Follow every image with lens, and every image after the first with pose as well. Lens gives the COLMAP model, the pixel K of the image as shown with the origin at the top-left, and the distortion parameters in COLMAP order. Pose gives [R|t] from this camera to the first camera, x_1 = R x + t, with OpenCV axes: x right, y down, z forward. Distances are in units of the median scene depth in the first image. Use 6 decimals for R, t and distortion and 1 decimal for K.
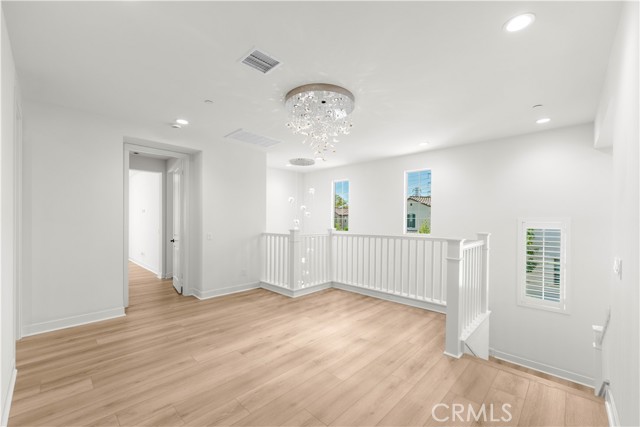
lens RADIAL K [[259.0, 0, 323.0], [0, 259.0, 222.0], [0, 0, 1]] dist [0.002517, -0.001749]
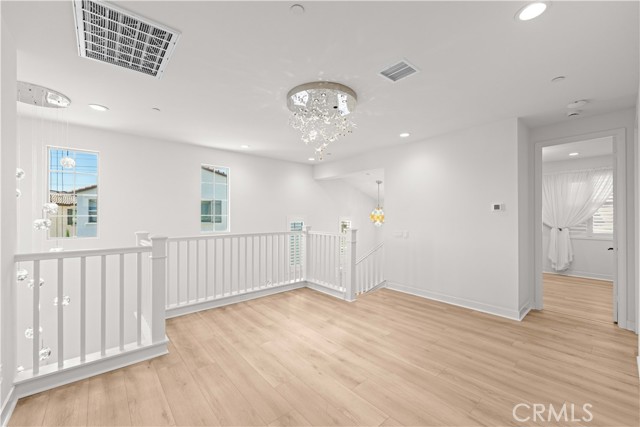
lens RADIAL K [[259.0, 0, 320.1], [0, 259.0, 214.4], [0, 0, 1]] dist [0.002517, -0.001749]
pose [[0.110690, -0.000985, 0.993854, -0.777647], [0.012260, 0.999925, -0.000374, -0.018023], [-0.993779, 0.012227, 0.110694, 0.700020]]
